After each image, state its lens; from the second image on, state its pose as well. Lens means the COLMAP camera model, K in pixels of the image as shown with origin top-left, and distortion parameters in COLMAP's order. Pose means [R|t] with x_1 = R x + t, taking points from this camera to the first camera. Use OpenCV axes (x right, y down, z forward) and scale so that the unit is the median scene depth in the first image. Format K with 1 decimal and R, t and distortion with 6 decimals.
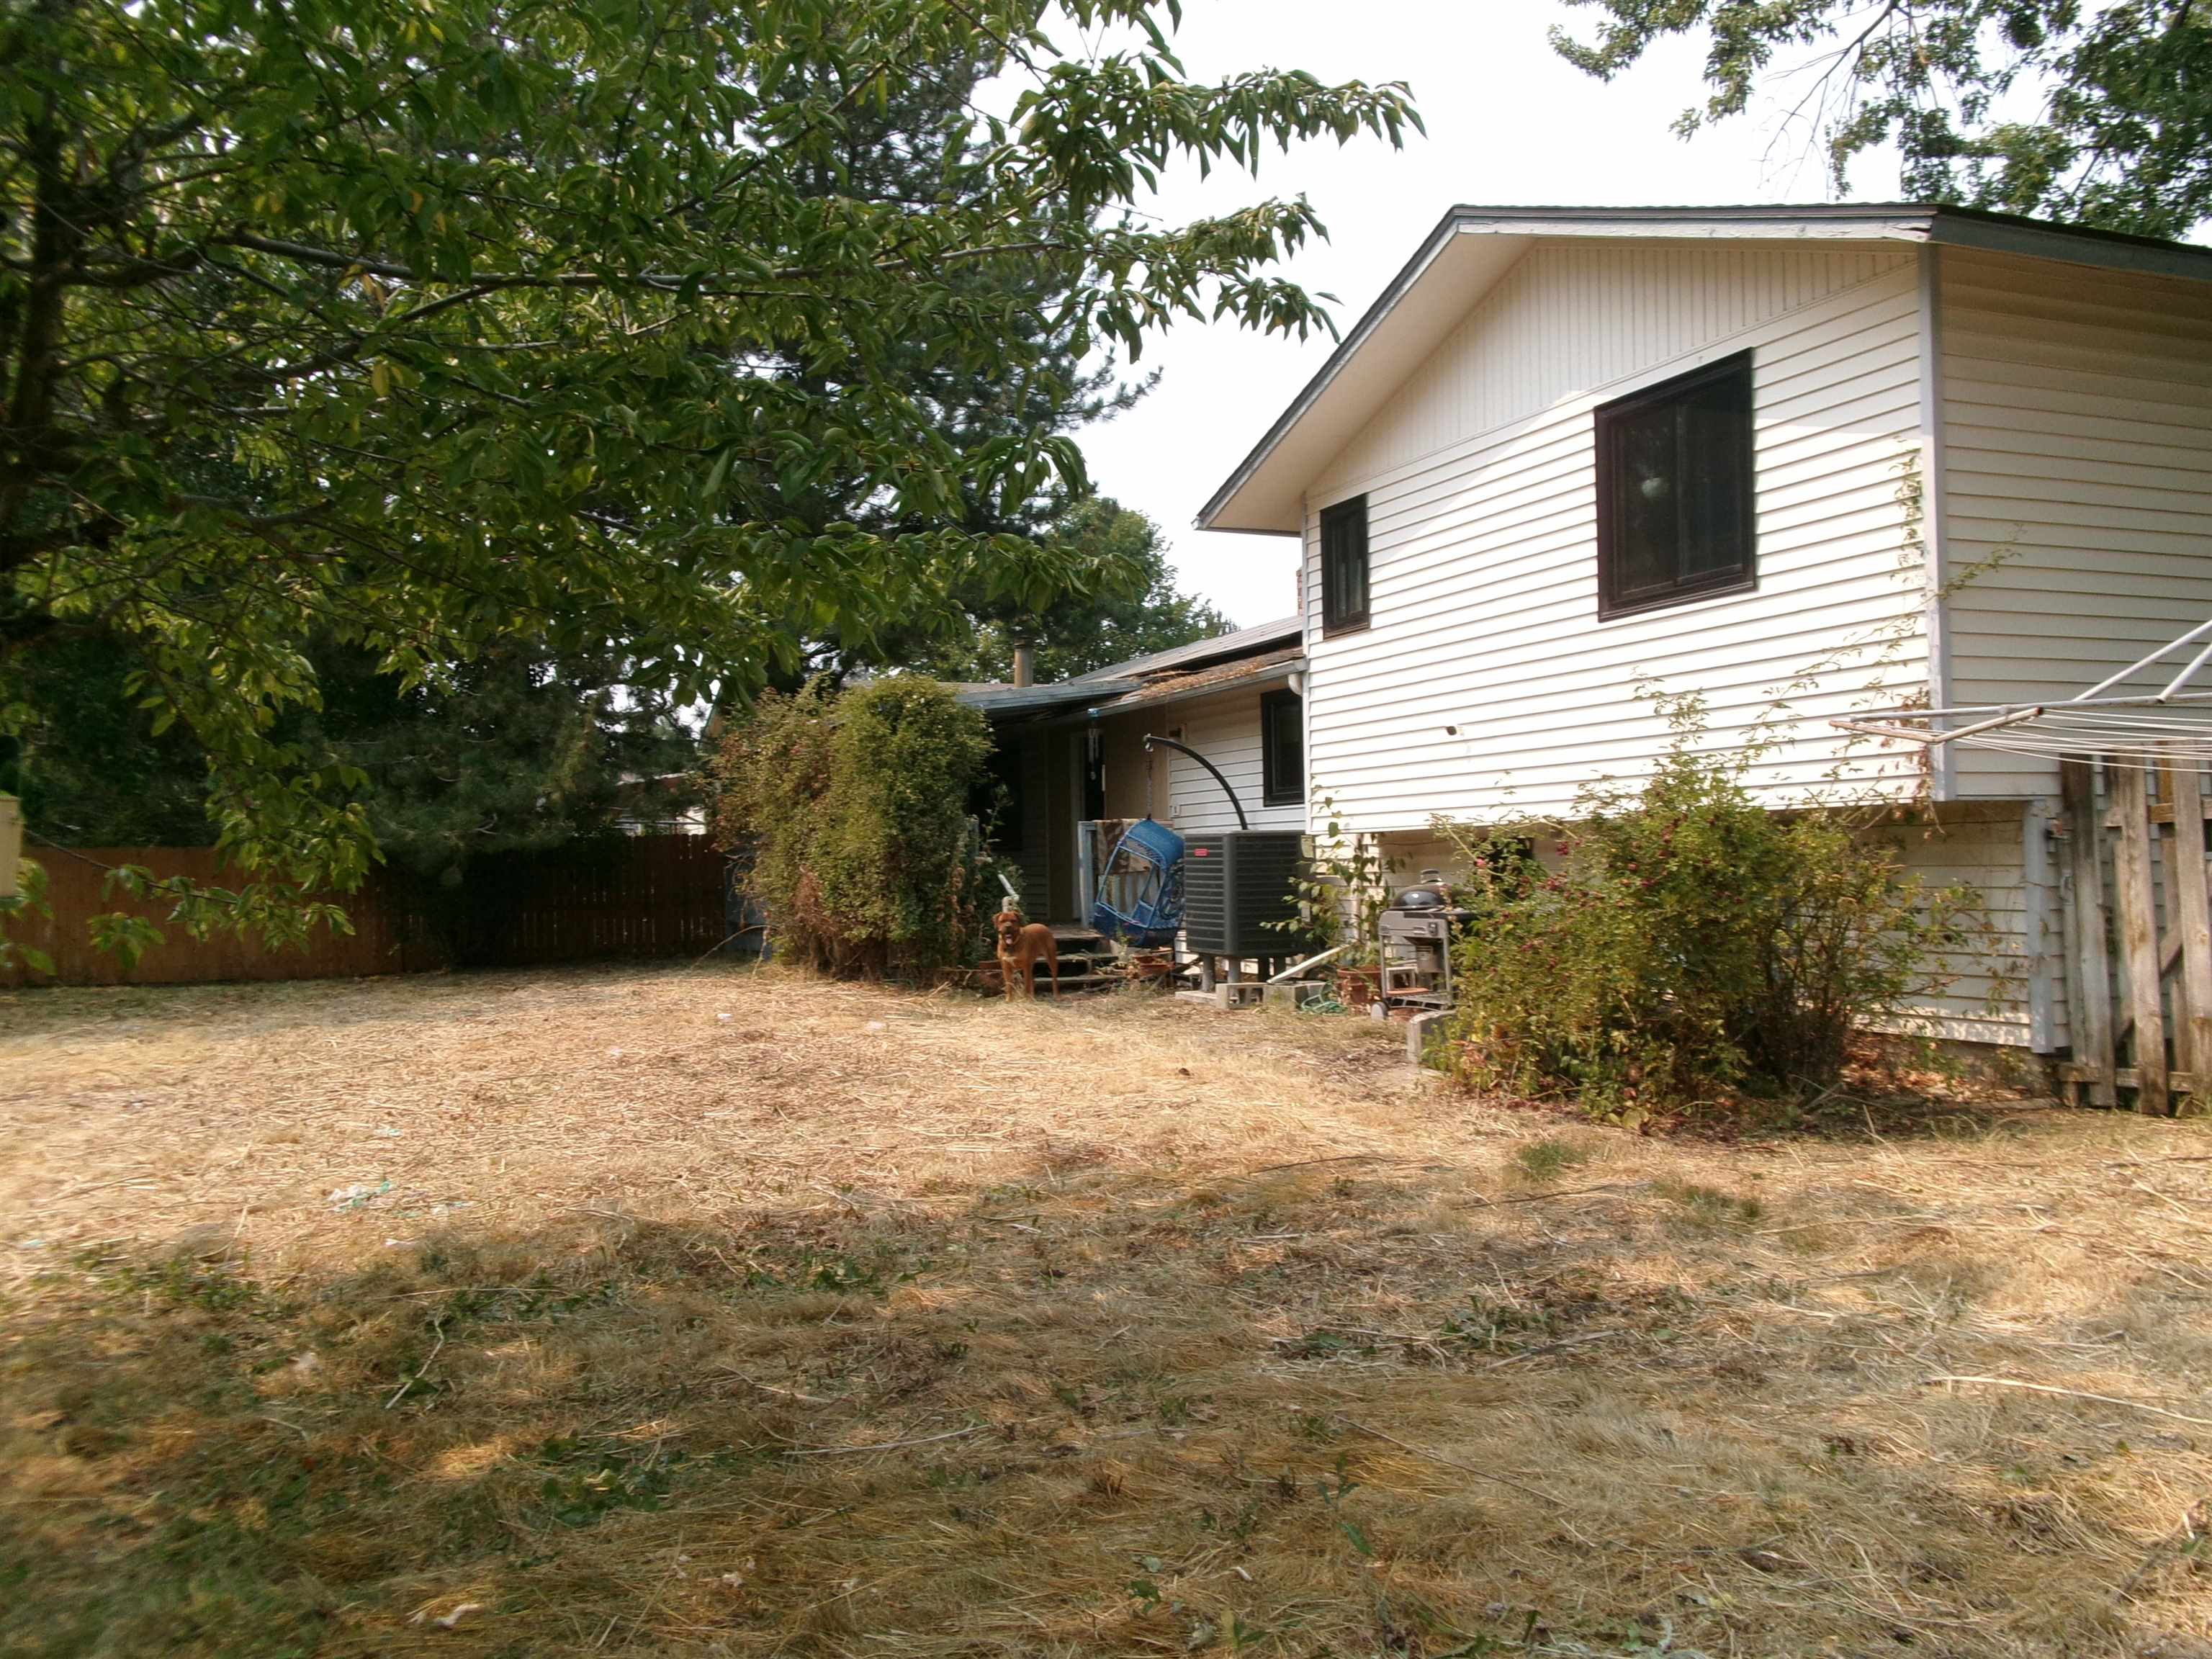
lens RADIAL K [[1837.4, 0, 1085.3], [0, 1837.4, 827.5], [0, 0, 1]] dist [0.007501, 0.007082]
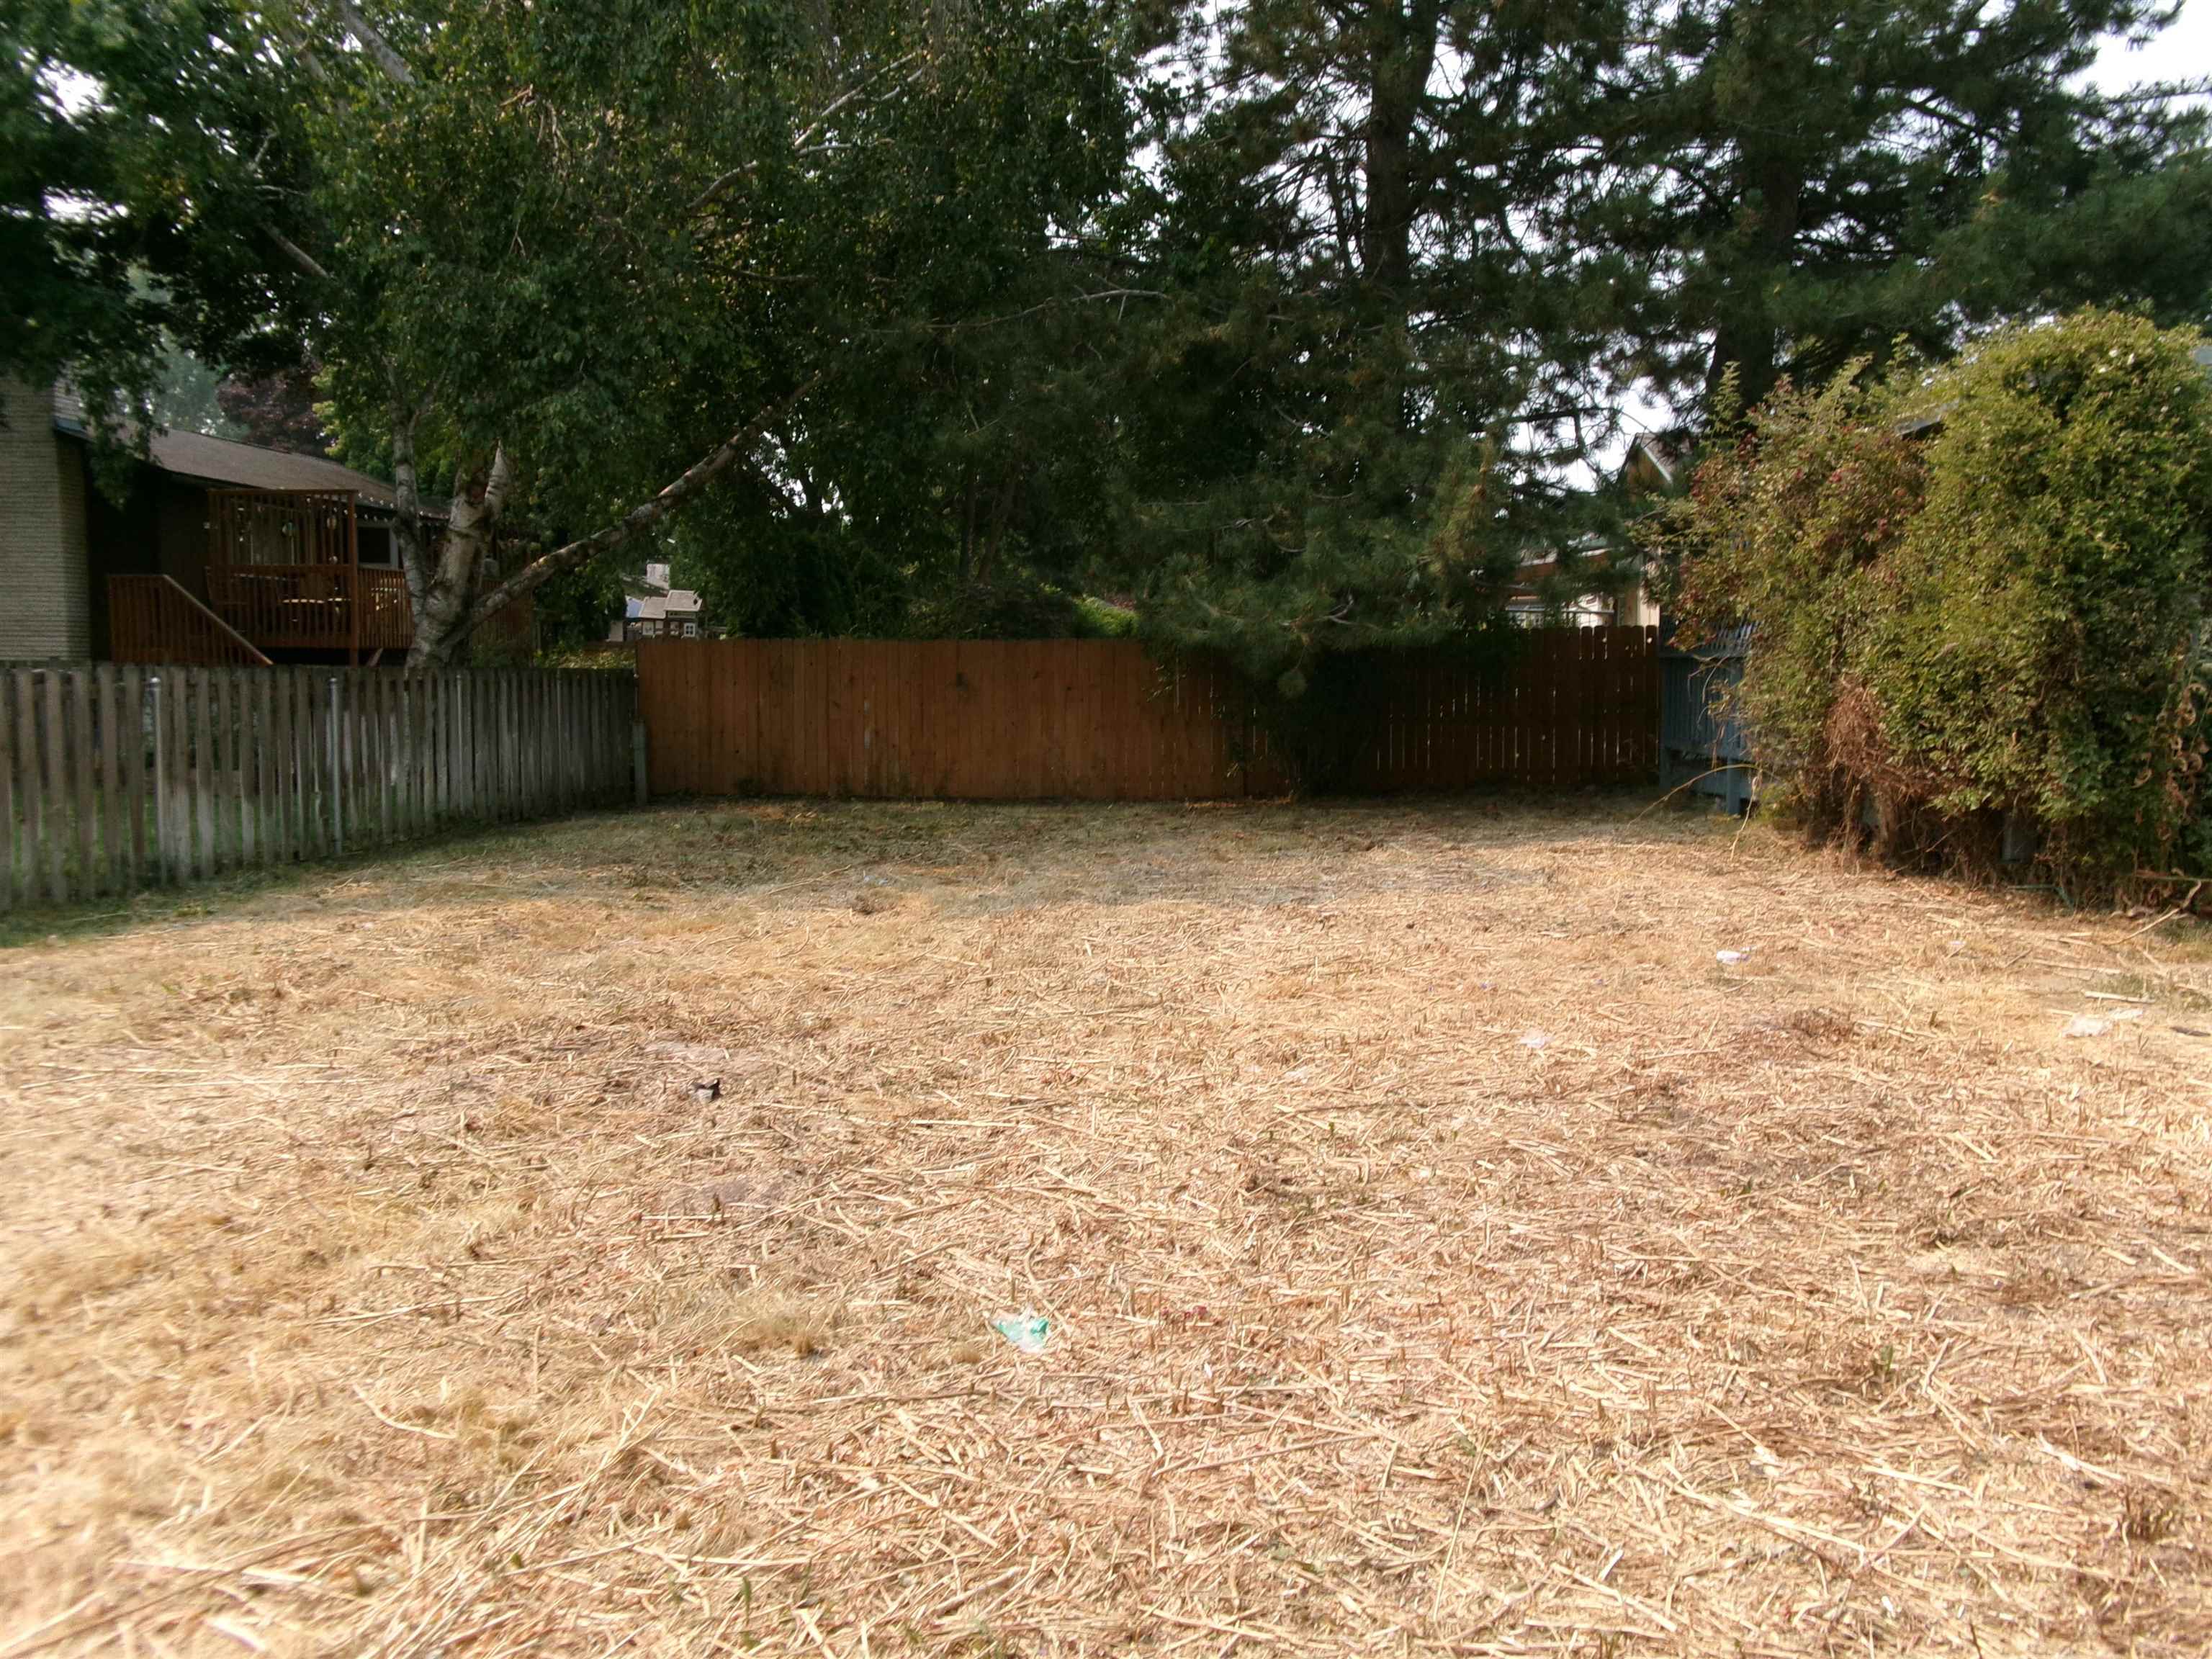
lens RADIAL K [[1837.4, 0, 1085.3], [0, 1837.4, 827.5], [0, 0, 1]] dist [0.007501, 0.007082]
pose [[0.892999, 0.047784, -0.447514, -0.106495], [0.002483, 0.993810, 0.111069, 0.003285], [0.450051, -0.100296, 0.887353, 0.372068]]
